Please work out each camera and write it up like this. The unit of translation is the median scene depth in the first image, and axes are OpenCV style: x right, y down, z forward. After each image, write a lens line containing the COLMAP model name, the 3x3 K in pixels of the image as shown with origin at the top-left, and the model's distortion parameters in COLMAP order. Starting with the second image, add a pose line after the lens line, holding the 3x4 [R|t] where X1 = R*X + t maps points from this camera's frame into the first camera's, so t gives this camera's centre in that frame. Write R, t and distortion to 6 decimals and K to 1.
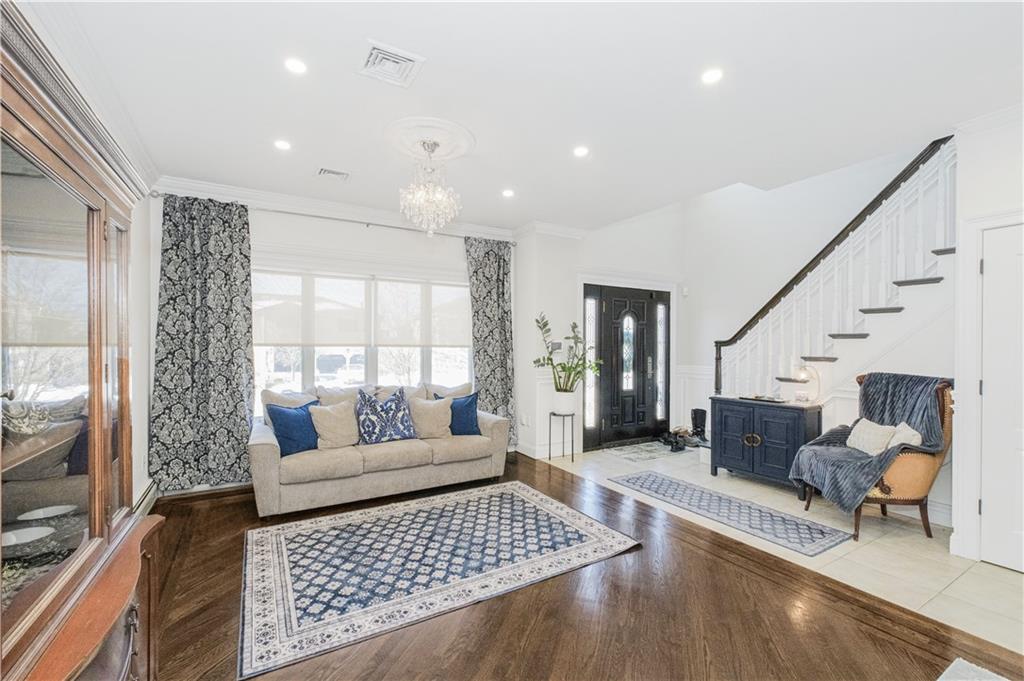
lens RADIAL K [[430.7, 0, 502.8], [0, 430.7, 348.5], [0, 0, 1]] dist [-0.002211, 0.000235]
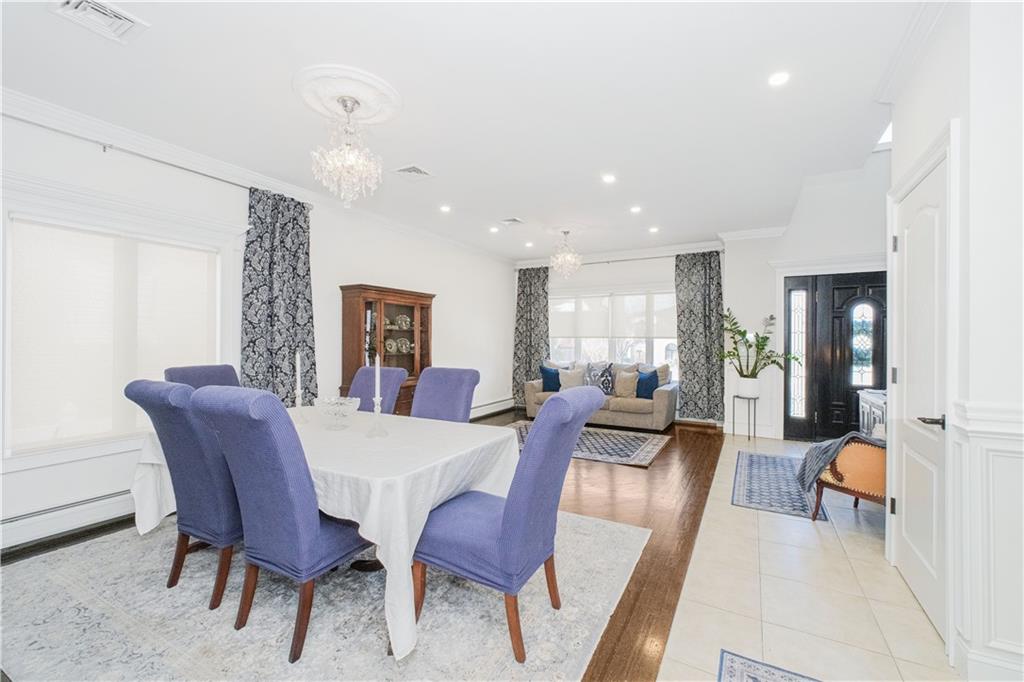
lens RADIAL K [[430.7, 0, 511.8], [0, 430.7, 337.3], [0, 0, 1]] dist [-0.002211, 0.000235]
pose [[0.499207, -0.006382, -0.866459, 1.037842], [-0.006810, 0.999913, -0.011289, 0.015201], [0.866456, 0.011536, 0.499120, -0.121574]]
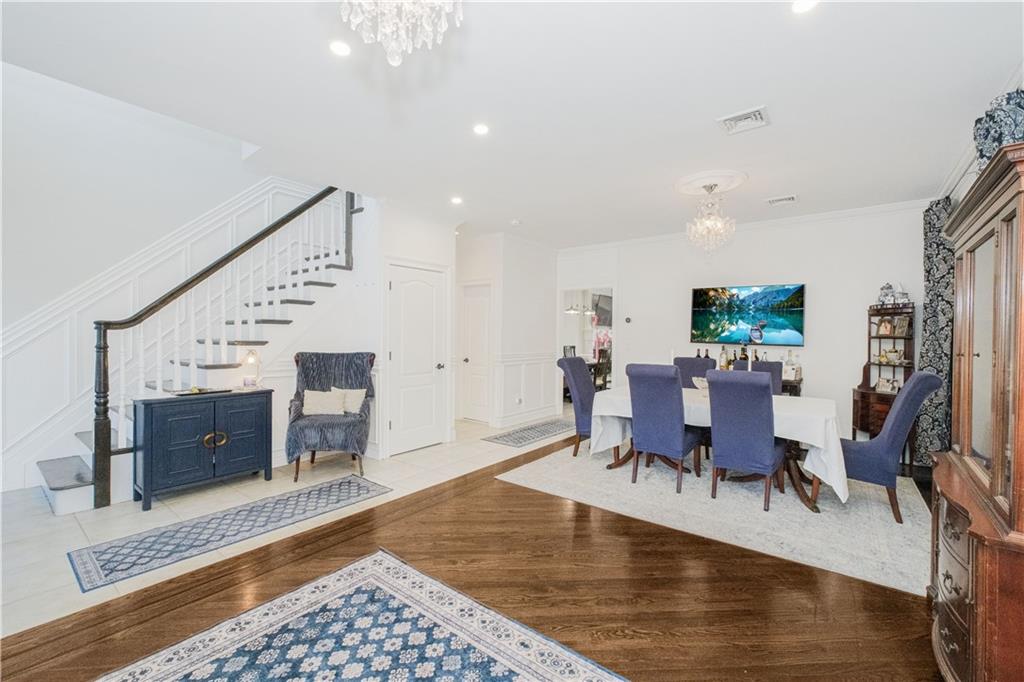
lens RADIAL K [[430.7, 0, 522.0], [0, 430.7, 339.8], [0, 0, 1]] dist [-0.002211, 0.000235]
pose [[-0.382447, -0.025630, 0.923622, -0.465943], [-0.012584, 0.999667, 0.022529, -0.014402], [-0.923892, -0.003007, -0.382642, 0.801331]]
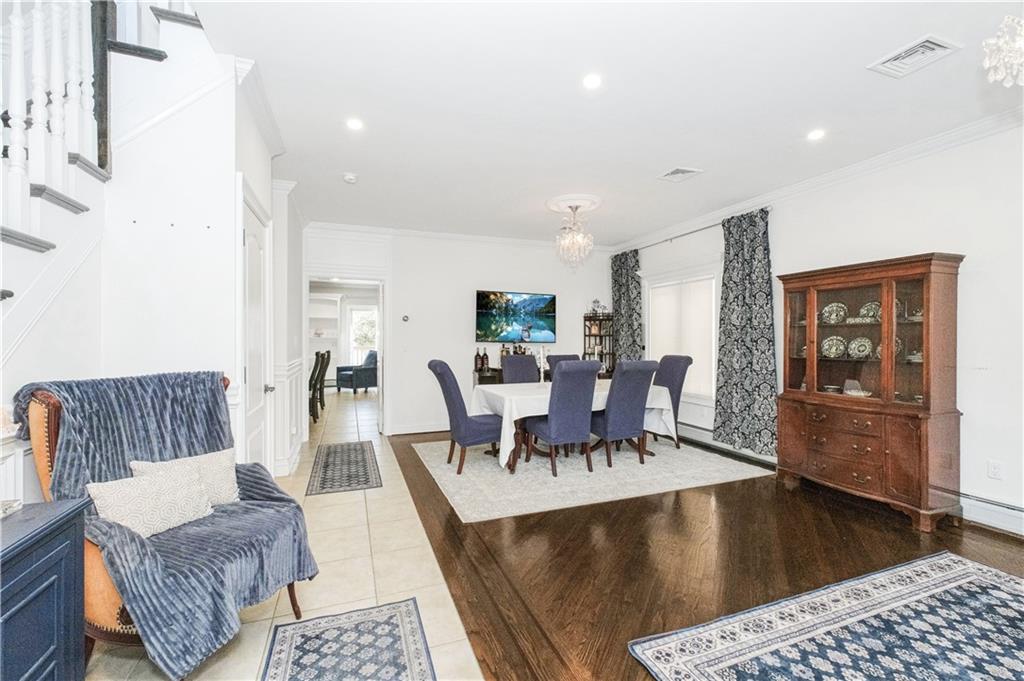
lens RADIAL K [[430.7, 0, 518.3], [0, 430.7, 345.5], [0, 0, 1]] dist [-0.002211, 0.000235]
pose [[-0.987190, -0.009041, 0.159291, 0.288823], [-0.006348, 0.999828, 0.017404, 0.005000], [-0.159421, 0.016170, -0.987078, 1.217936]]
